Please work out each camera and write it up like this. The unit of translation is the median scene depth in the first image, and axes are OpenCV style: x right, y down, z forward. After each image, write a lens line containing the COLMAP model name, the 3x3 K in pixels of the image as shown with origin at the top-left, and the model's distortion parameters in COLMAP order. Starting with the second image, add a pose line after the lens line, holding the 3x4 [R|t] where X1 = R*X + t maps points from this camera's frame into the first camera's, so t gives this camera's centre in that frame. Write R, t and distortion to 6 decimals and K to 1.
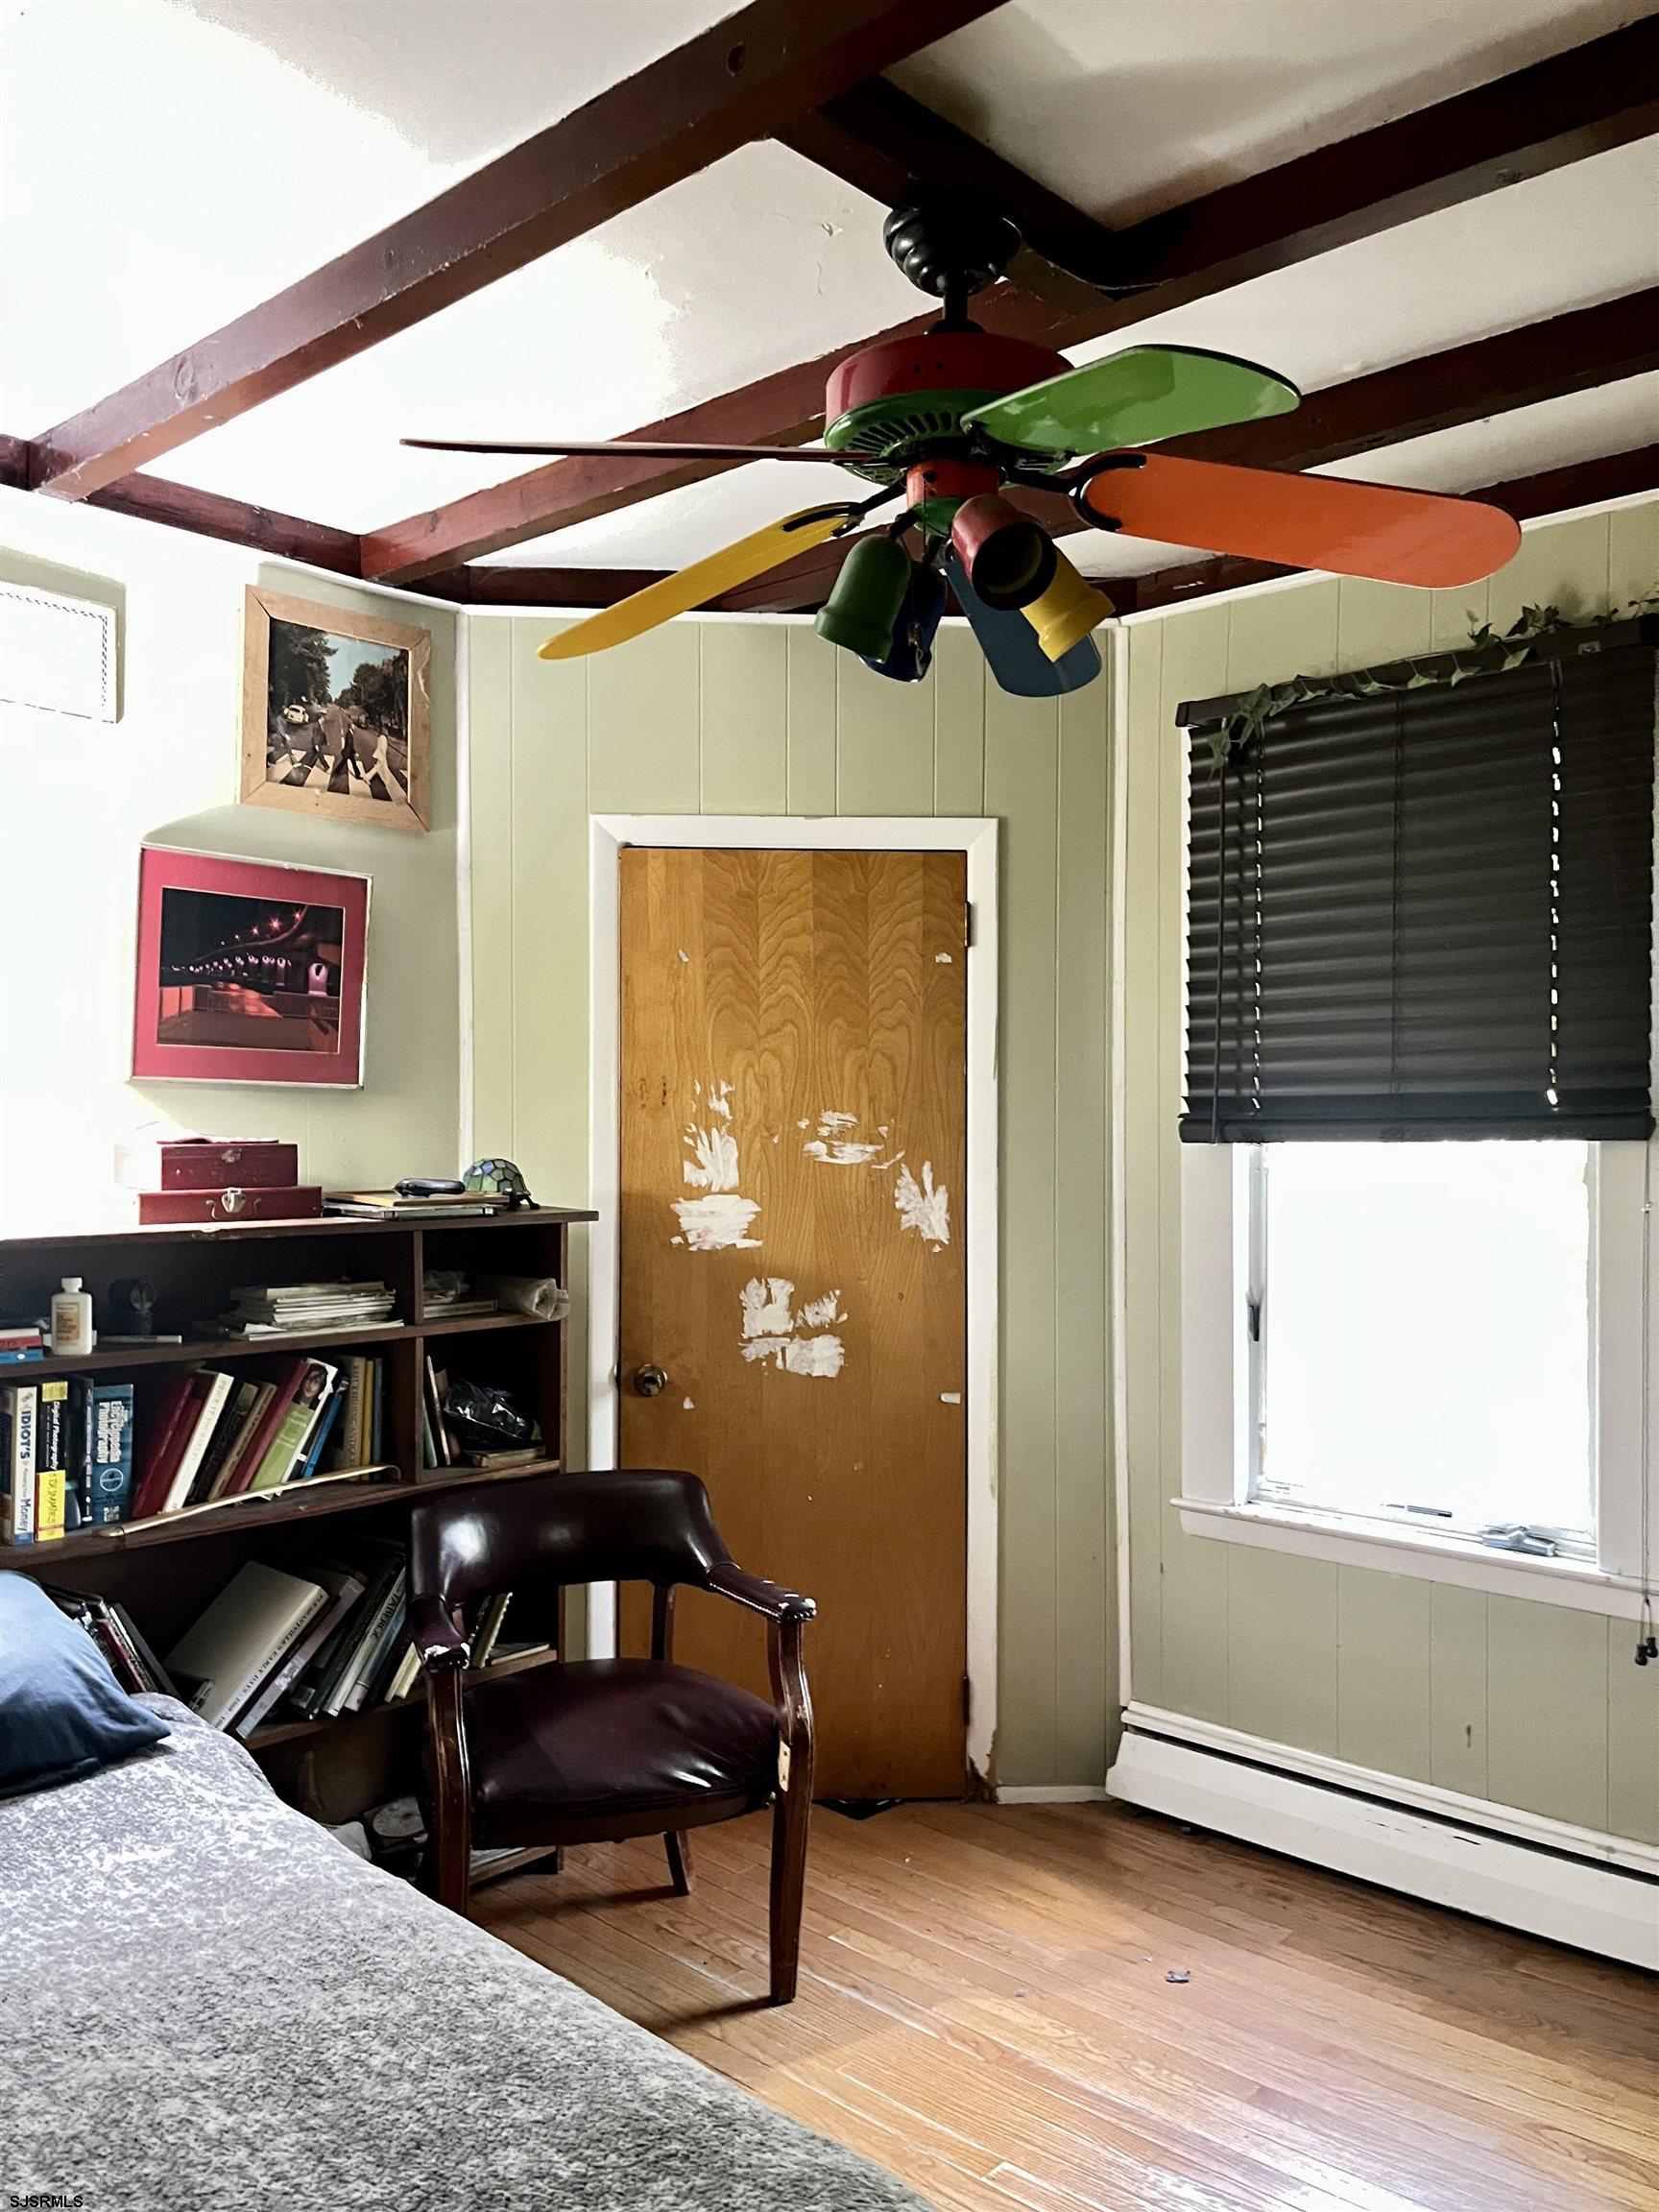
lens RADIAL K [[1675.6, 0, 830.8], [0, 1675.6, 1115.2], [0, 0, 1]] dist [0.037719, -0.049490]
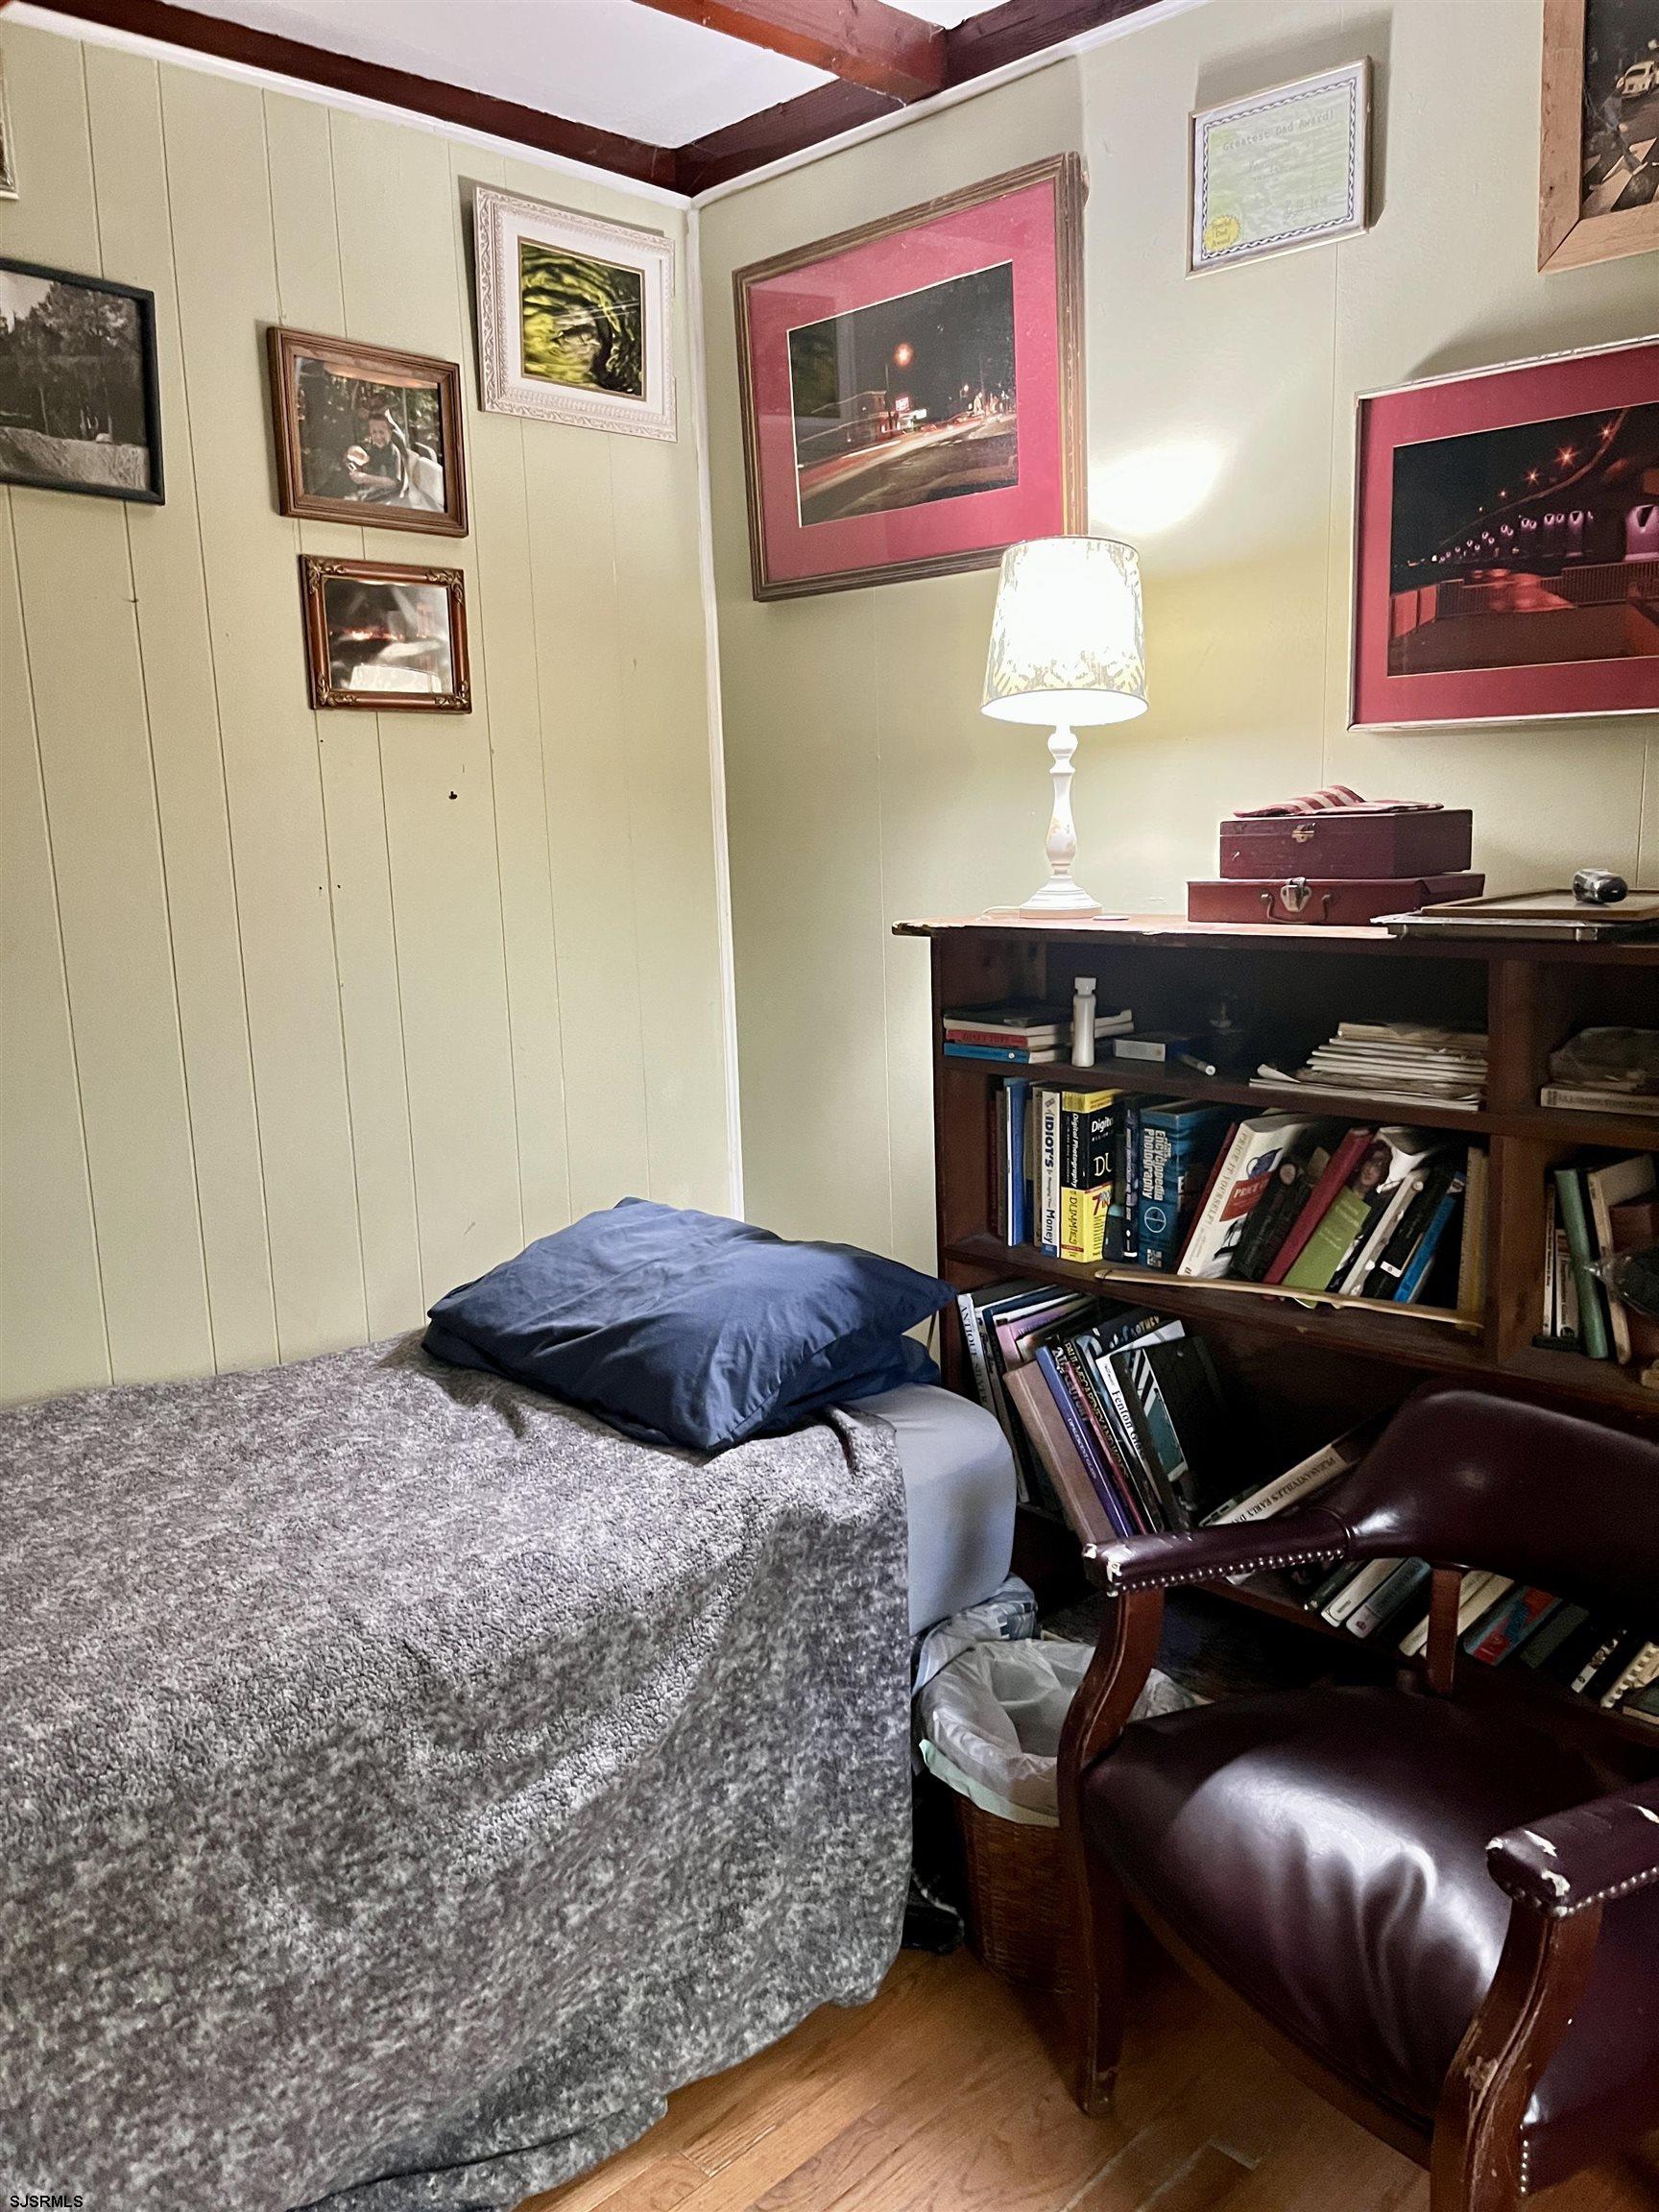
lens RADIAL K [[1675.6, 0, 826.2], [0, 1675.6, 1089.3], [0, 0, 1]] dist [0.037719, -0.049490]
pose [[-0.039995, 0.158113, -0.986611, 0.372053], [0.039091, 0.986892, 0.156573, 0.011450], [0.998435, -0.032305, -0.045651, 0.805180]]
